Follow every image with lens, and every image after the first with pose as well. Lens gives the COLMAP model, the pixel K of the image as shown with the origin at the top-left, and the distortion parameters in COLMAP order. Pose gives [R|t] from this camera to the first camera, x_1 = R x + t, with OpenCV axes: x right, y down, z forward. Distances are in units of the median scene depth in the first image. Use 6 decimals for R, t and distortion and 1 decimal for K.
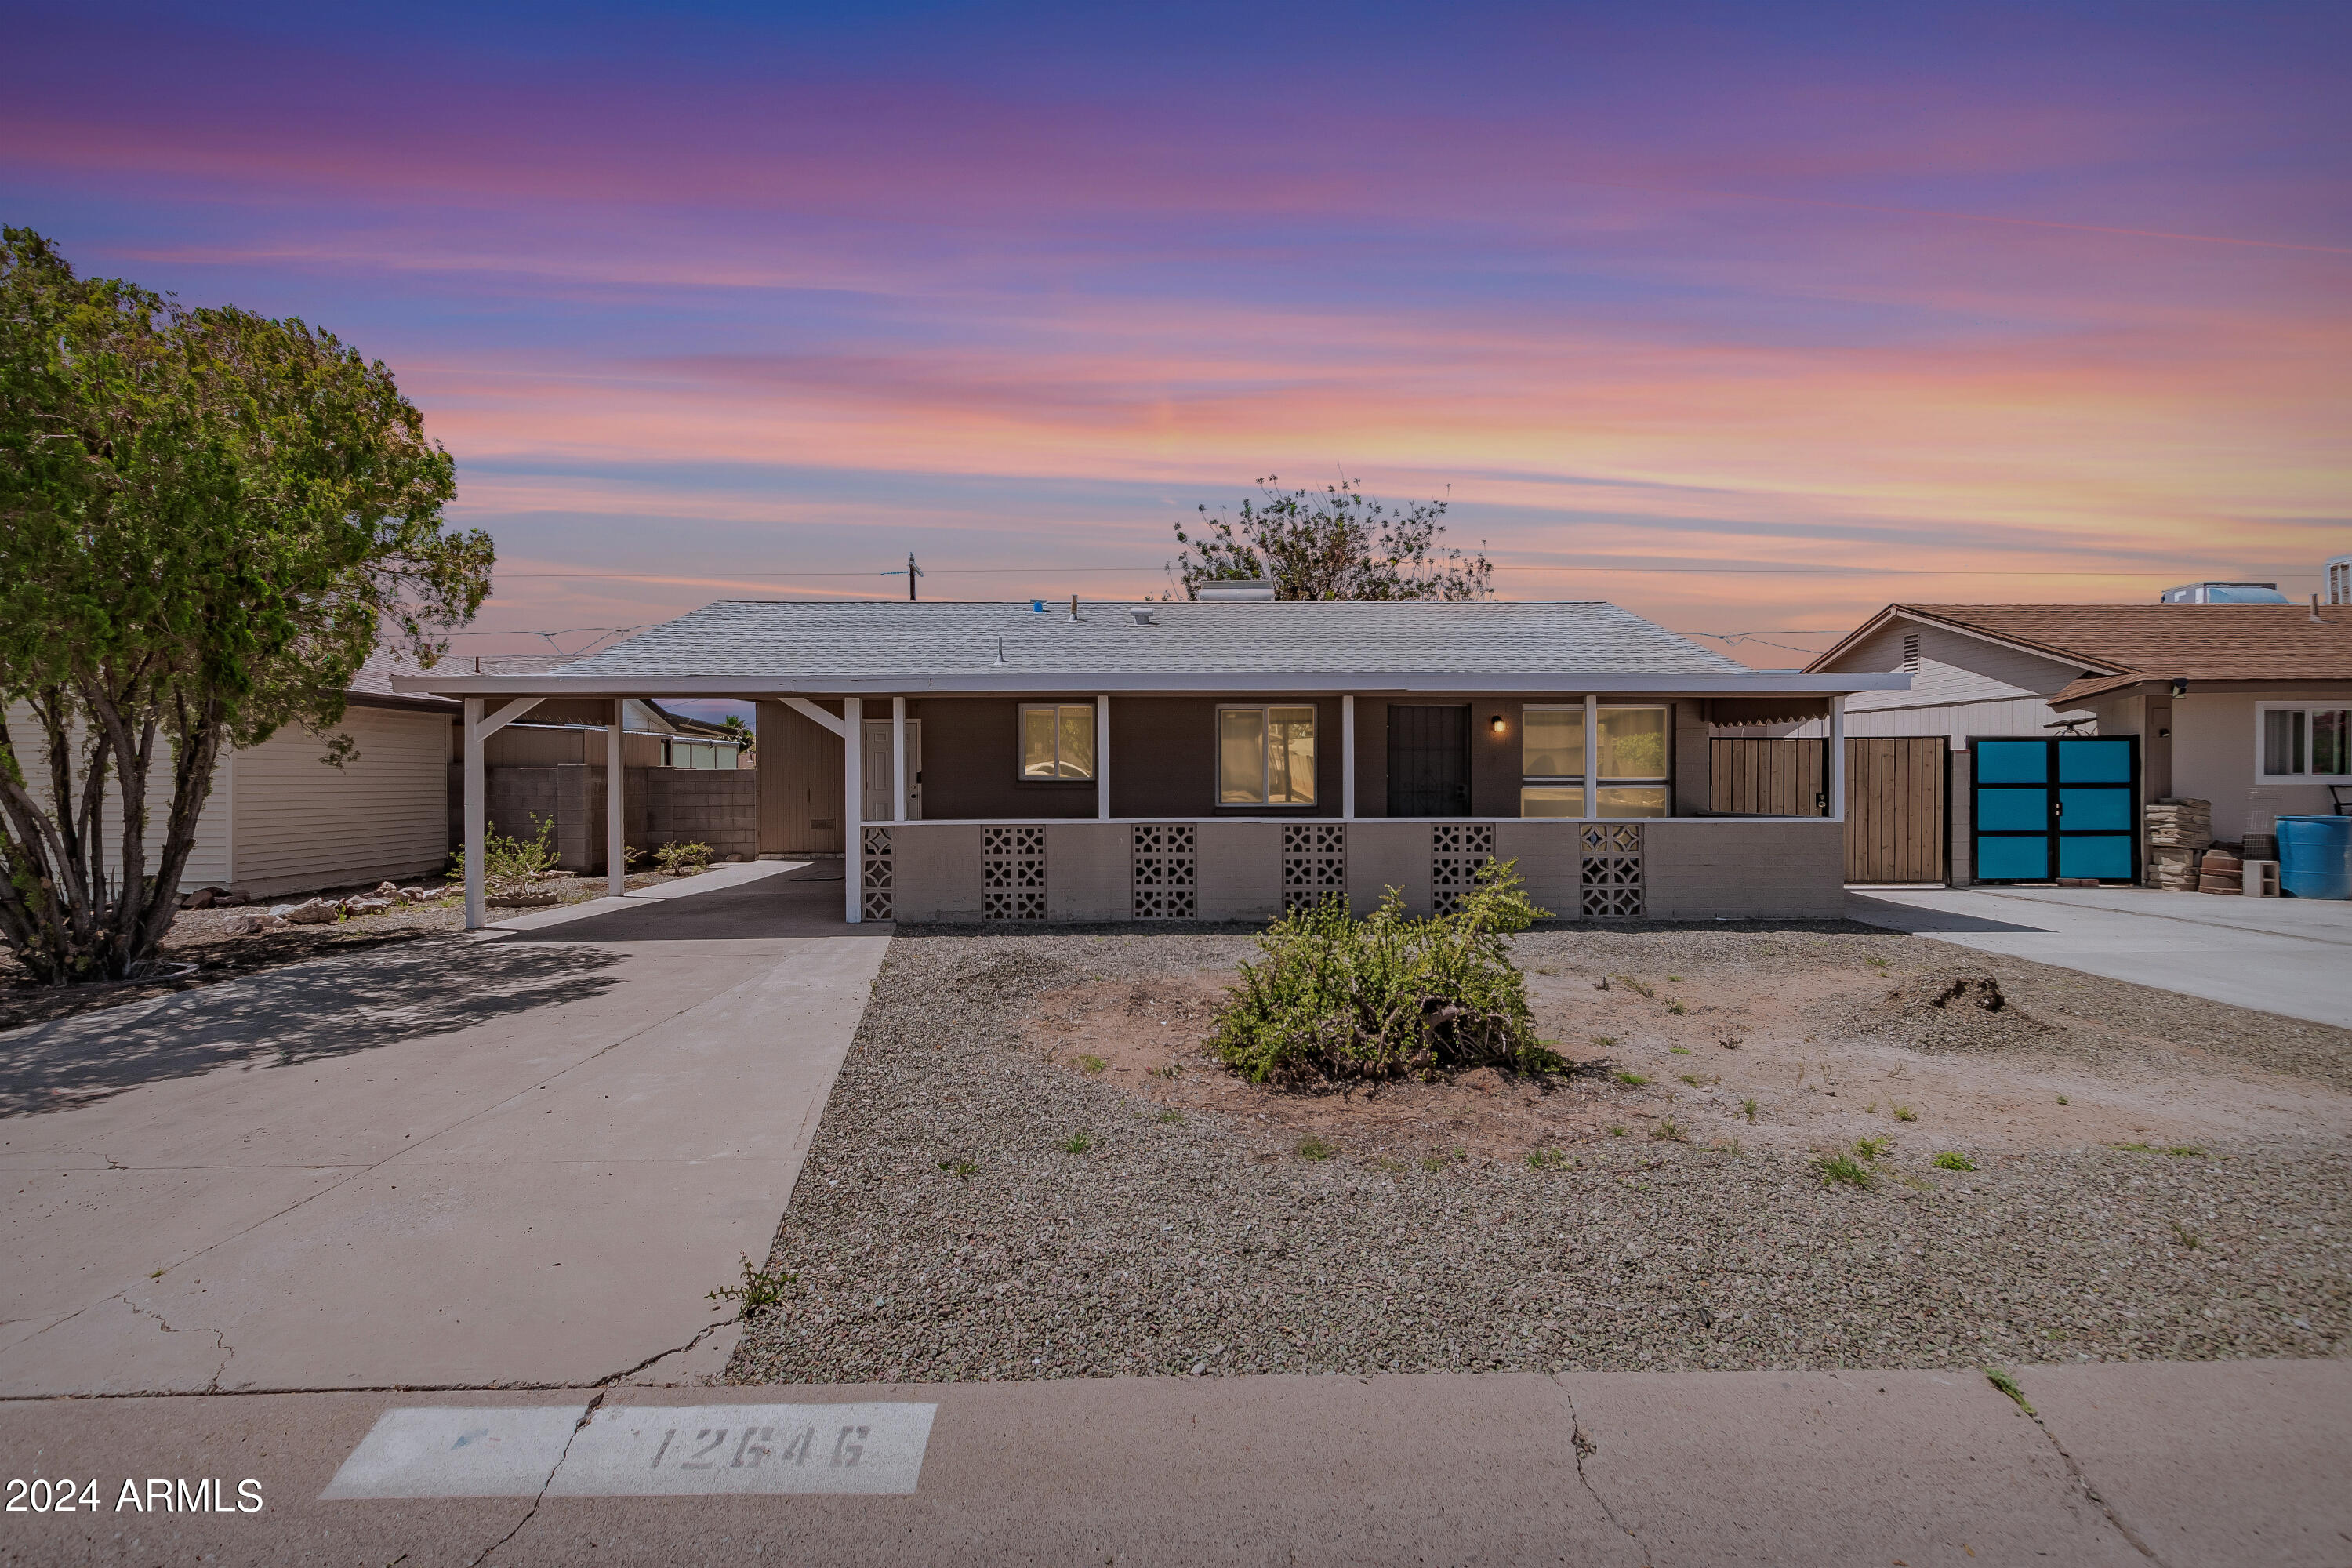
lens RADIAL K [[1081.9, 0, 1199.9], [0, 1081.9, 760.8], [0, 0, 1]] dist [0.003811, -0.000311]
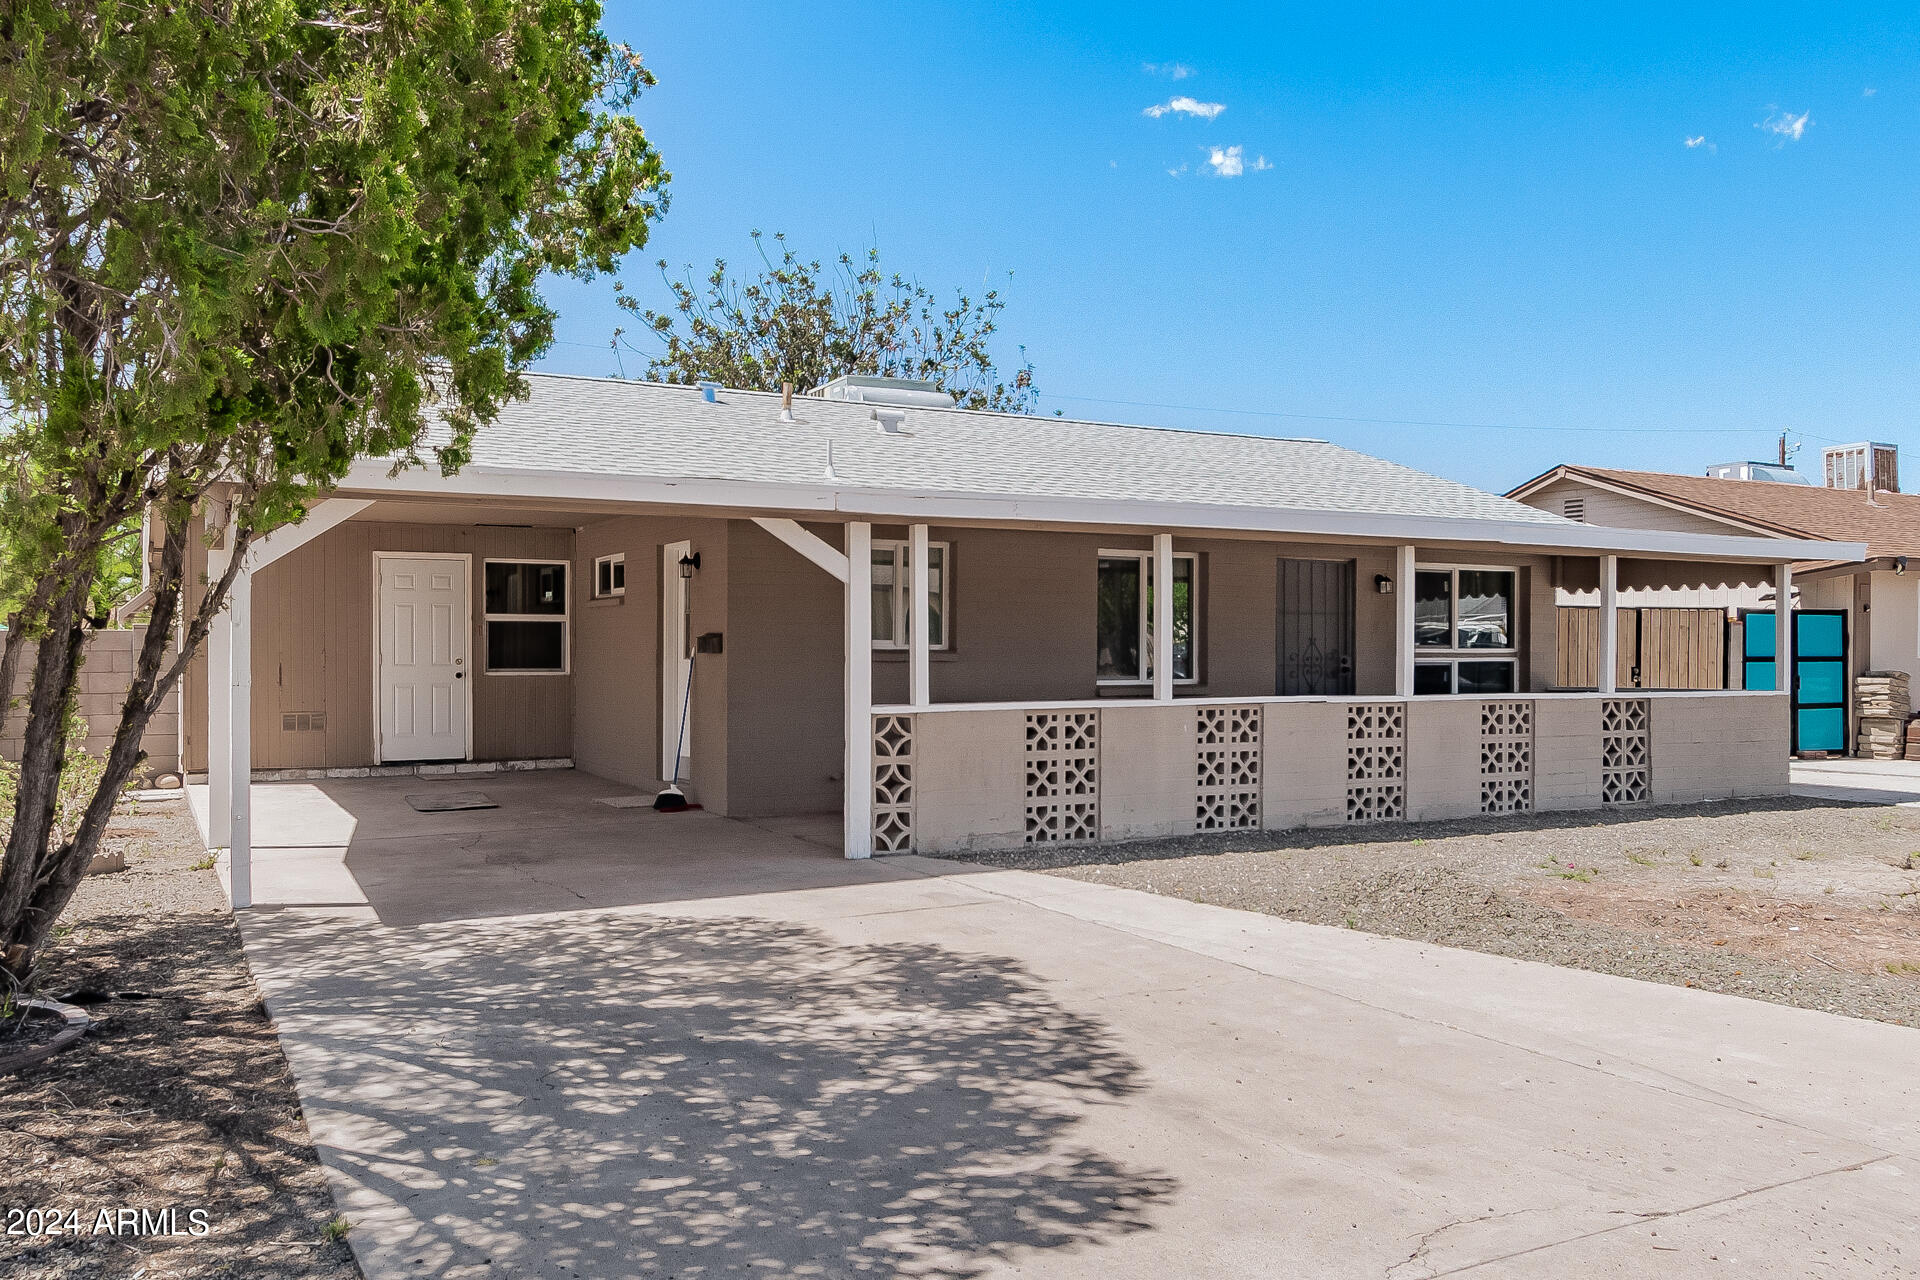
lens RADIAL K [[1514.9, 0, 954.7], [0, 1514.9, 648.6], [0, 0, 1]] dist [0.007475, 0.001805]
pose [[0.888131, 0.004613, 0.459566, -0.686694], [-0.009195, 0.999928, 0.007733, 0.012005], [-0.459498, -0.011093, 0.888110, 0.141317]]
